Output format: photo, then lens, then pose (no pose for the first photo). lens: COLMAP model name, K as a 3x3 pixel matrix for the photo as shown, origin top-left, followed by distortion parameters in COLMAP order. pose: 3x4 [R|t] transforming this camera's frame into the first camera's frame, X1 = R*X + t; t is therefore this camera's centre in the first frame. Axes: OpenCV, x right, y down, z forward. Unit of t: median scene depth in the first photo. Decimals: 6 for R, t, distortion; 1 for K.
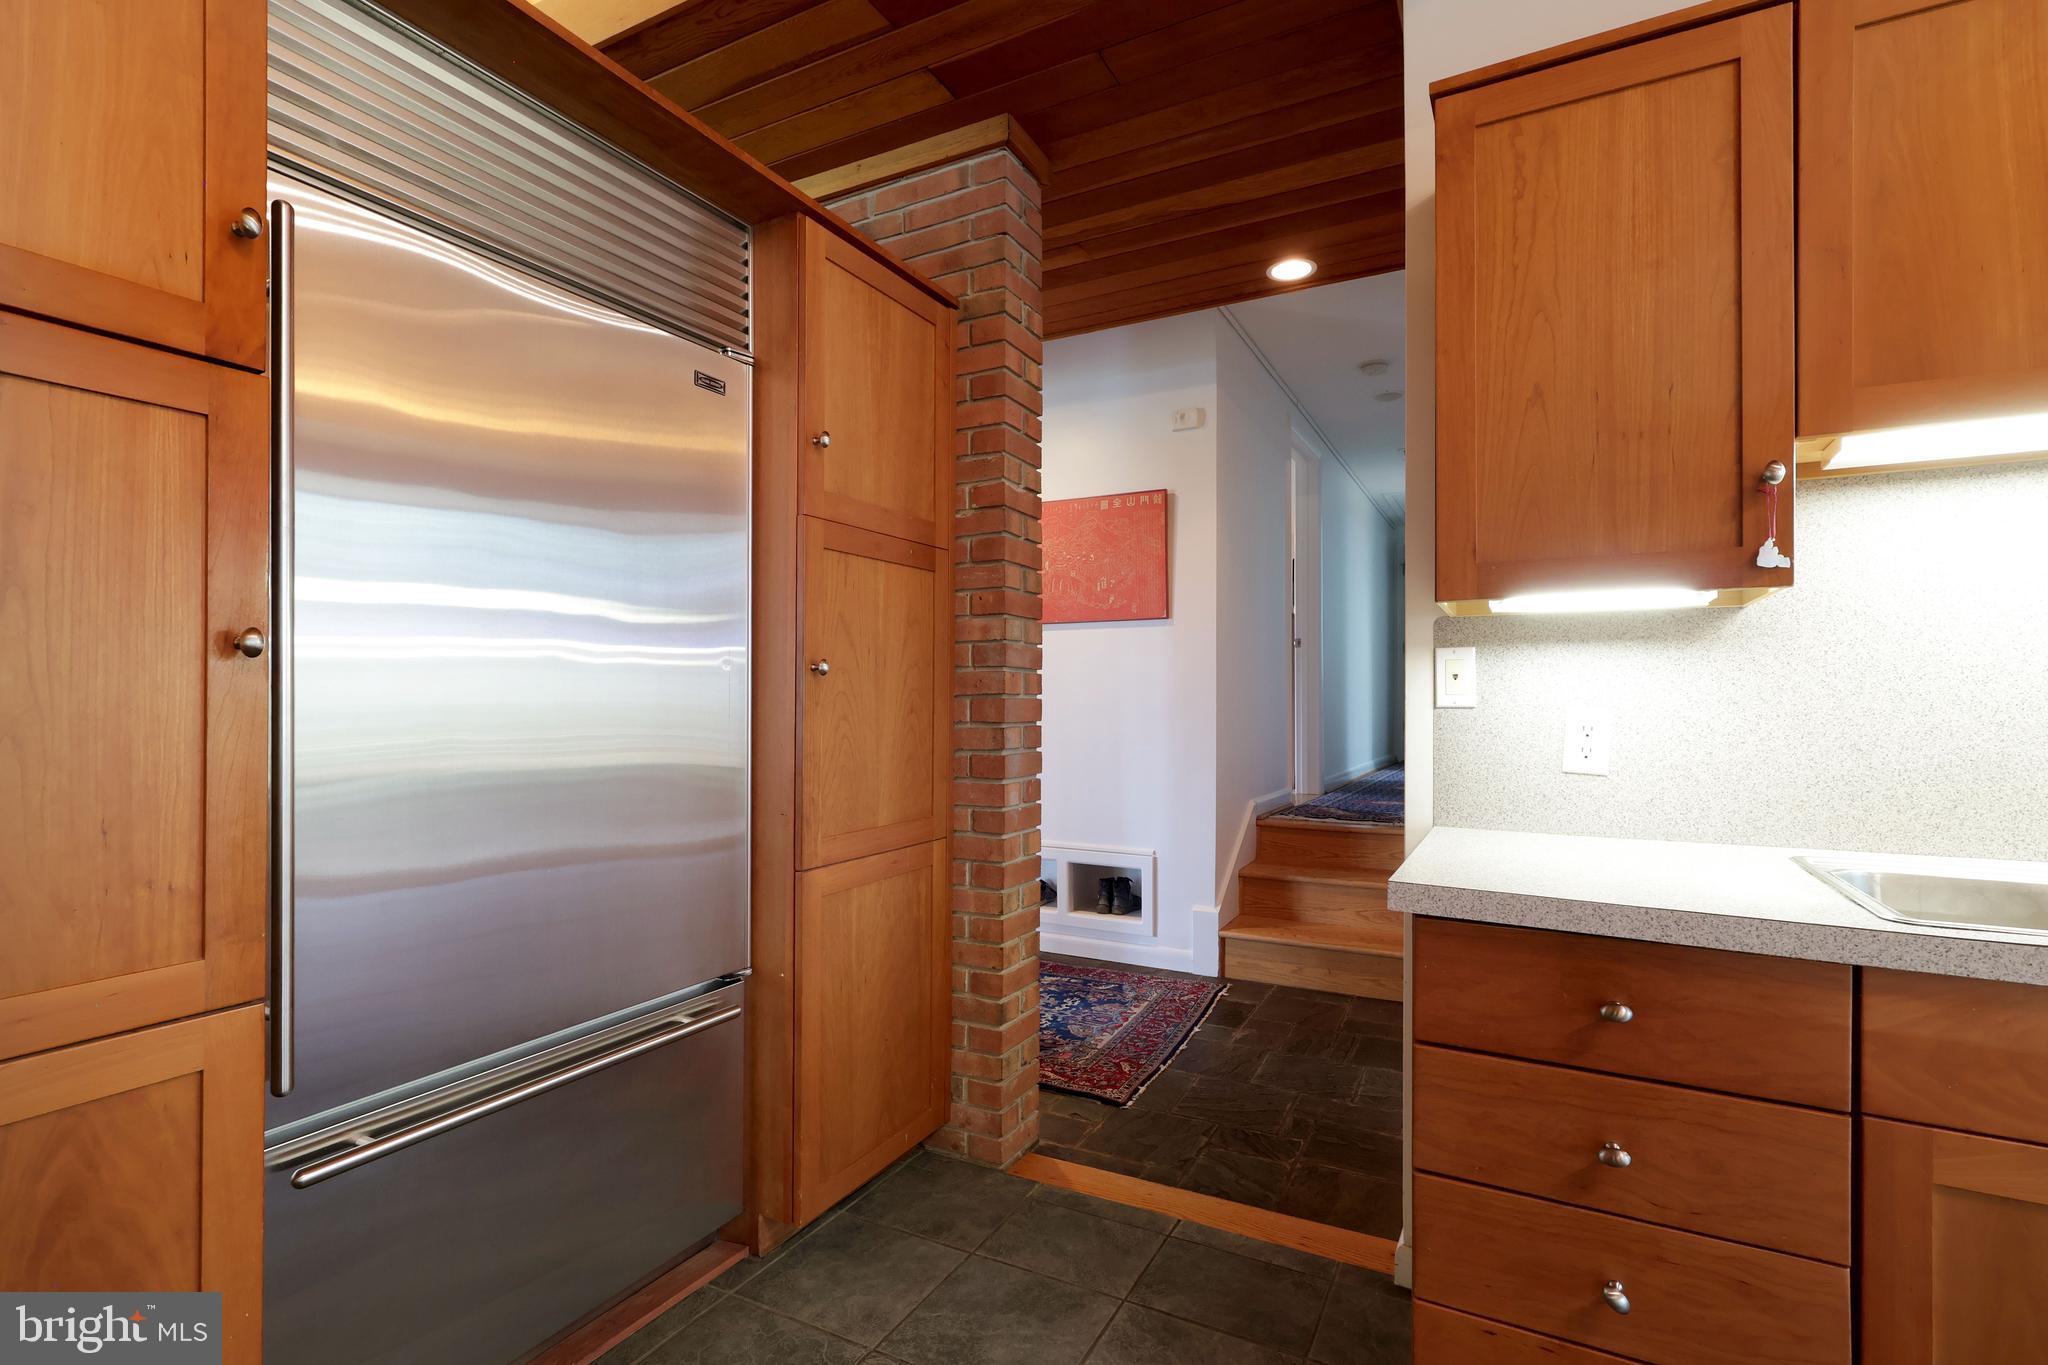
lens RADIAL K [[972.8, 0, 1038.2], [0, 972.8, 686.9], [0, 0, 1]] dist [-0.003014, 0.001493]
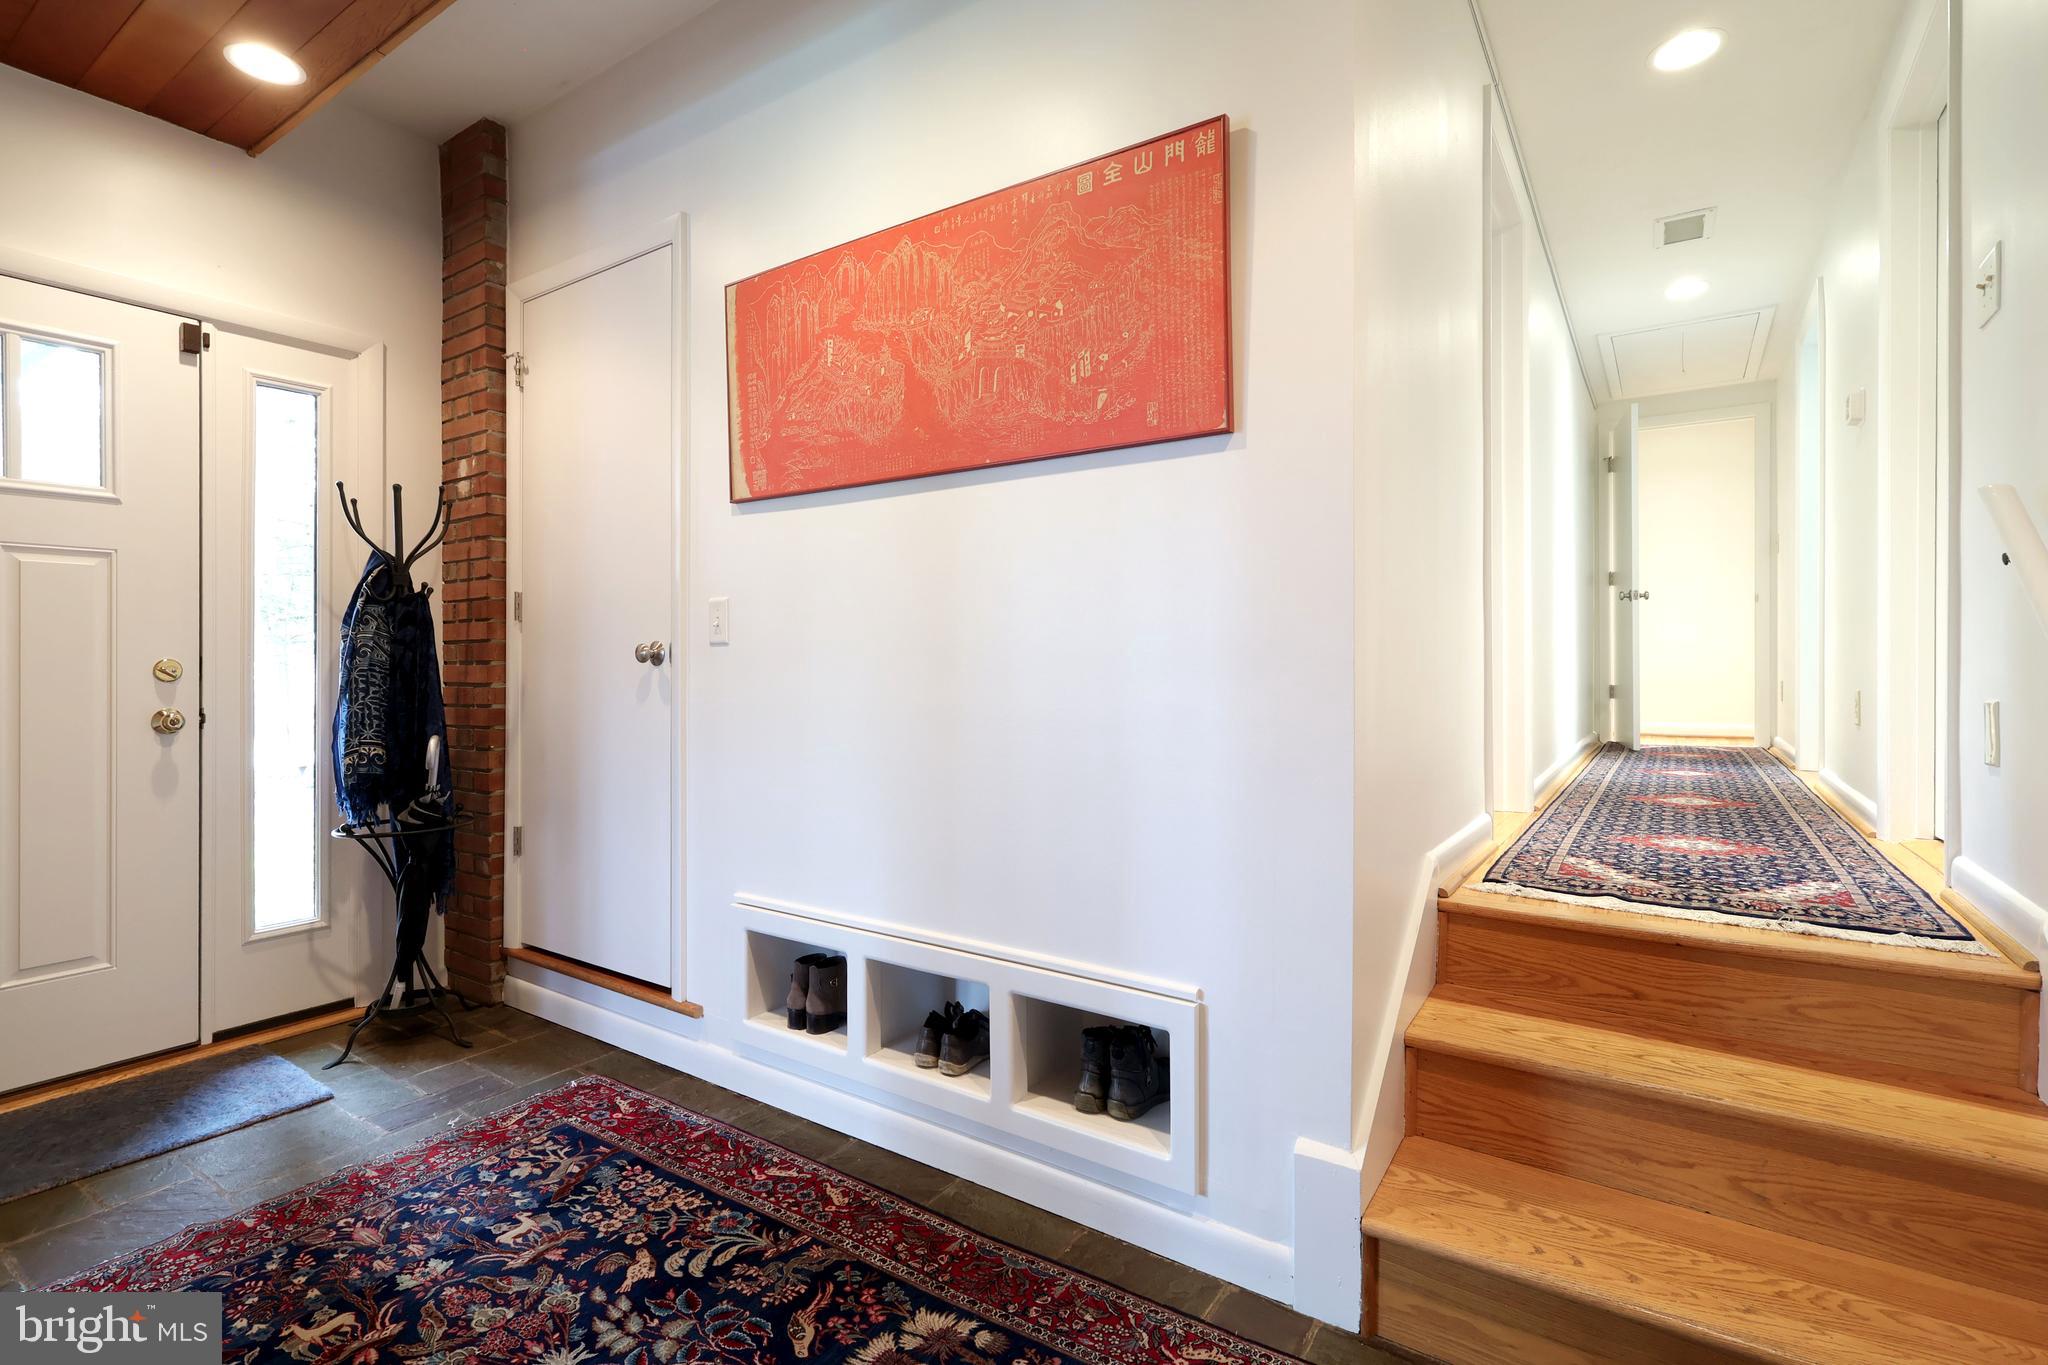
lens RADIAL K [[972.8, 0, 1024.5], [0, 972.8, 644.7], [0, 0, 1]] dist [-0.003014, 0.001493]
pose [[0.993441, -0.001034, -0.114344, 0.092306], [0.000701, 0.999995, -0.002949, 0.021104], [0.114347, 0.002850, 0.993437, 0.574316]]
